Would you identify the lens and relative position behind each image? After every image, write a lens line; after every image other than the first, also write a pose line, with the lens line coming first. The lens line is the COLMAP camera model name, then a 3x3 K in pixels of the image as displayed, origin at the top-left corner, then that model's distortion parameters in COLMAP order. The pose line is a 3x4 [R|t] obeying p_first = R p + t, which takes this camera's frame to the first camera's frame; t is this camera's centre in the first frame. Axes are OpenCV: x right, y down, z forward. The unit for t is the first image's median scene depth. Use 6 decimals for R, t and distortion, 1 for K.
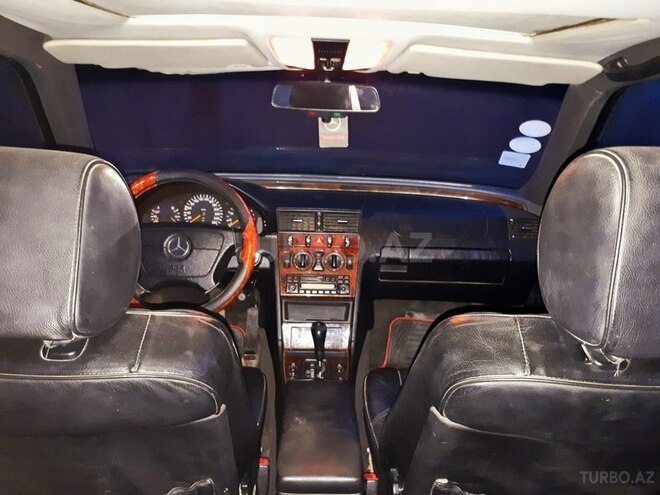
lens RADIAL K [[525.1, 0, 330.8], [0, 525.1, 245.6], [0, 0, 1]] dist [0.038416, -0.062647]
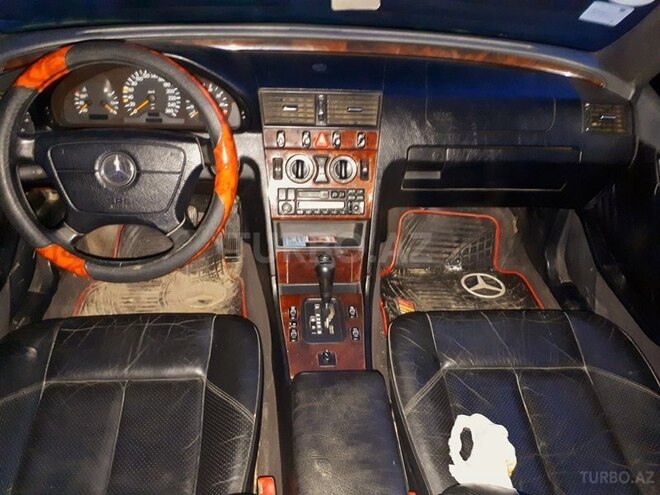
lens RADIAL K [[525.1, 0, 329.6], [0, 525.1, 248.9], [0, 0, 1]] dist [0.038416, -0.062647]
pose [[0.998788, -0.021076, 0.044487, -0.046835], [0.004737, 0.940668, 0.339296, -0.111948], [-0.048998, -0.338674, 0.939627, 0.282660]]
